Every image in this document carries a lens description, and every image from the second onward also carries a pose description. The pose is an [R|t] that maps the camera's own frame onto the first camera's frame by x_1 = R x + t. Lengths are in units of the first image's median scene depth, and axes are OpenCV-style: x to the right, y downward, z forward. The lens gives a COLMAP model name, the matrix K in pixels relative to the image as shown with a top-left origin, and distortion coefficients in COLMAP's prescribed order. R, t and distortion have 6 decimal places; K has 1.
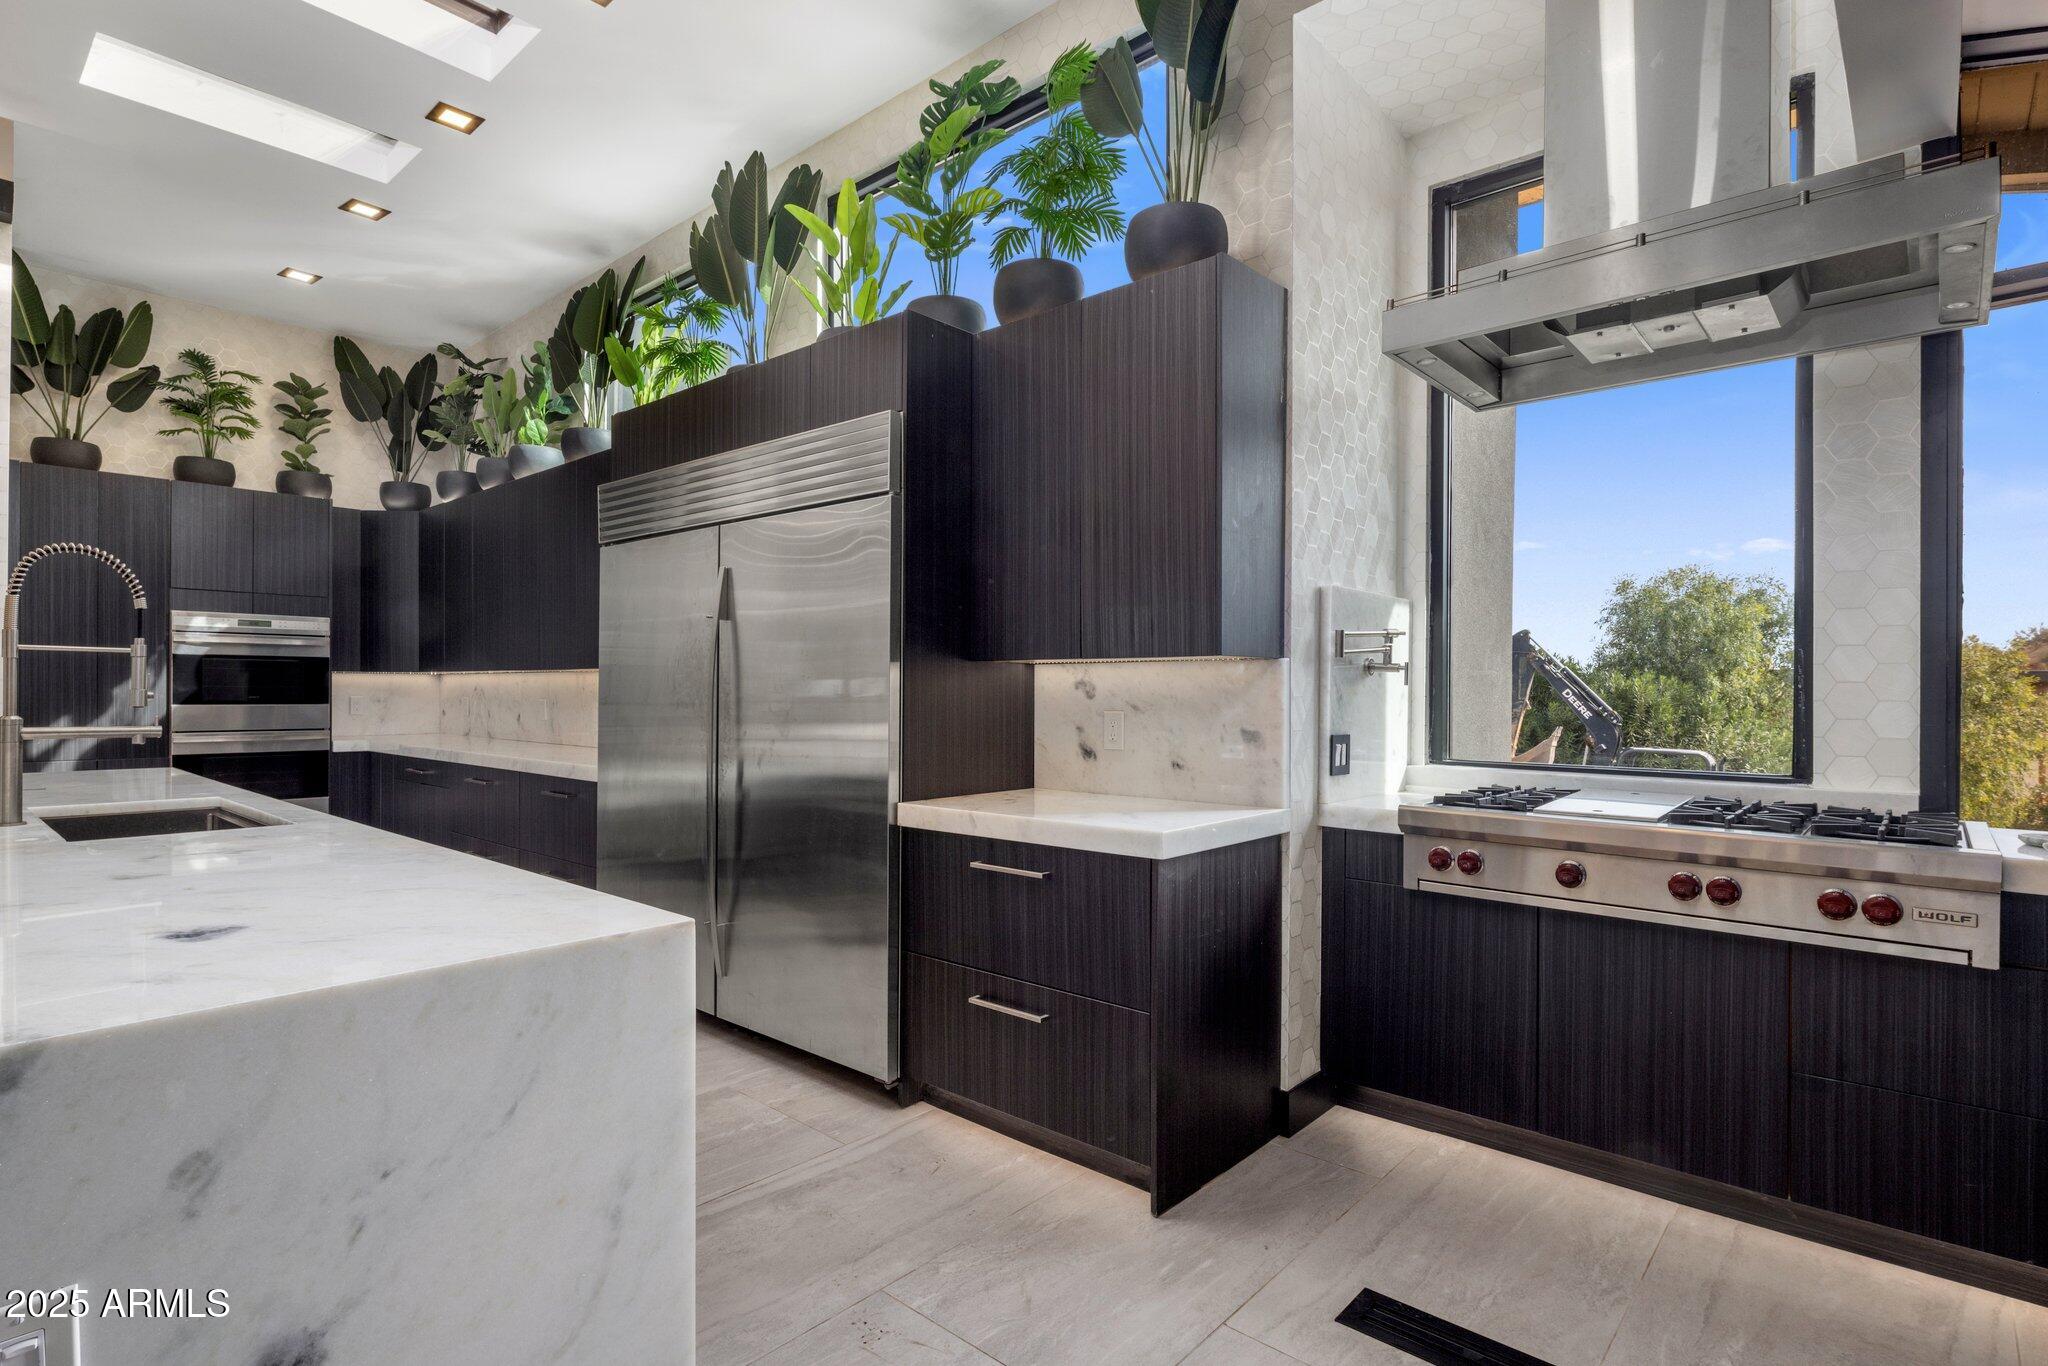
lens RADIAL K [[1029.3, 0, 1026.5], [0, 1029.3, 677.3], [0, 0, 1]] dist [-0.000889, -0.000164]
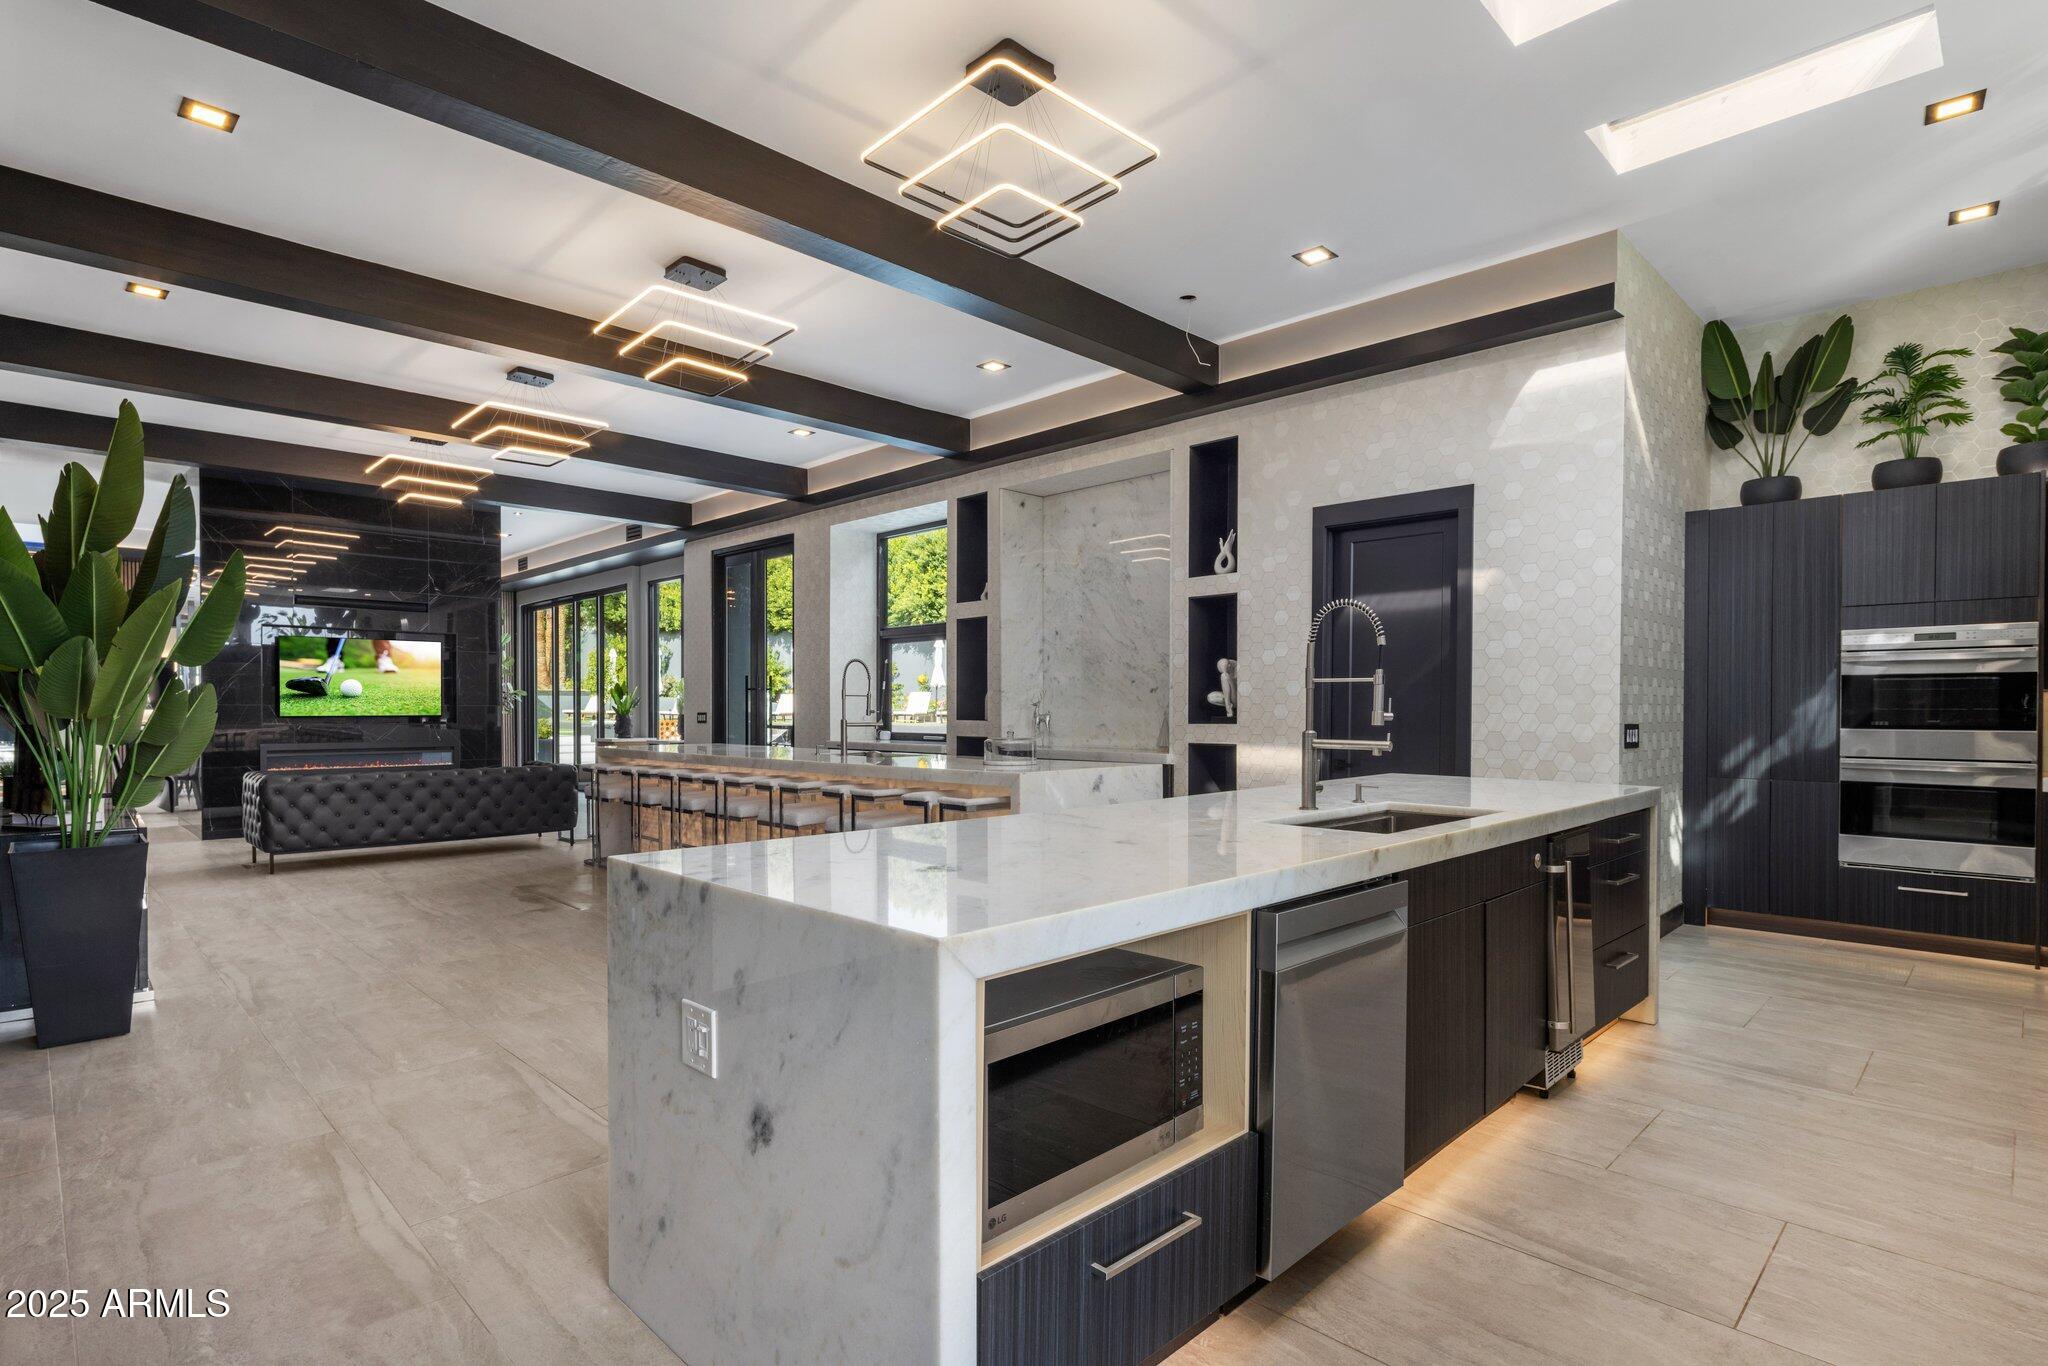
lens RADIAL K [[1017.2, 0, 1021.2], [0, 1017.2, 709.8], [0, 0, 1]] dist [-0.000431, 0.000560]
pose [[-0.069045, -0.004131, -0.997605, 0.162668], [0.011353, 0.999923, -0.004927, 0.004928], [0.997549, -0.011666, -0.068993, 0.286522]]
